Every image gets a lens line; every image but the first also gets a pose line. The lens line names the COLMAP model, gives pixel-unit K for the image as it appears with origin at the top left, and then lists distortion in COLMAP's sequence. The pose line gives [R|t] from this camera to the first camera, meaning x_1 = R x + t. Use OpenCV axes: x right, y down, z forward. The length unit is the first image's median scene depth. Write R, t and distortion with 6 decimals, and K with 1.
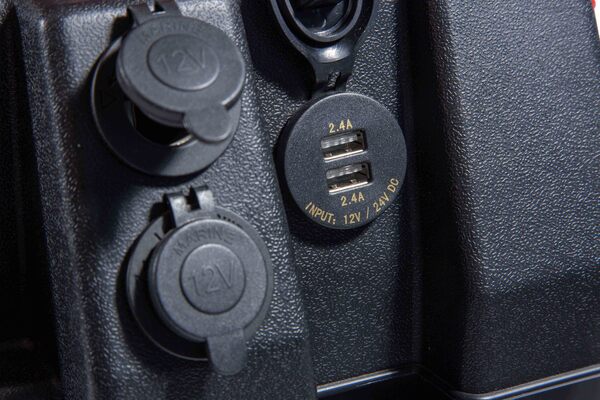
lens RADIAL K [[1491.1, 0, 299.9], [0, 1491.1, 197.6], [0, 0, 1]] dist [0.123930, 0.000000]
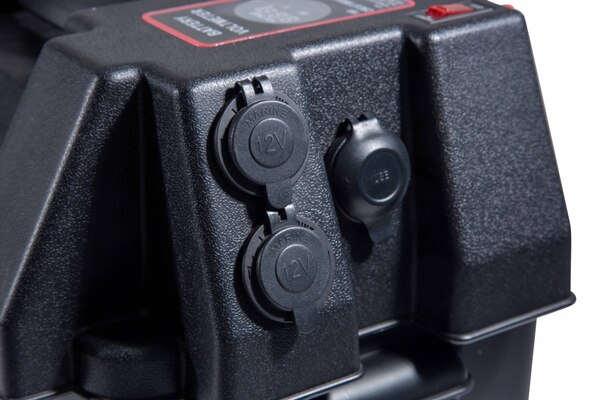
lens RADIAL K [[1491.1, 0, 300.2], [0, 1491.1, 201.3], [0, 0, 1]] dist [0.123930, 0.000000]
pose [[0.990858, -0.032349, 0.130972, -0.232410], [0.024799, 0.997958, 0.058870, -0.089018], [-0.132609, -0.055084, 0.989637, -0.403696]]
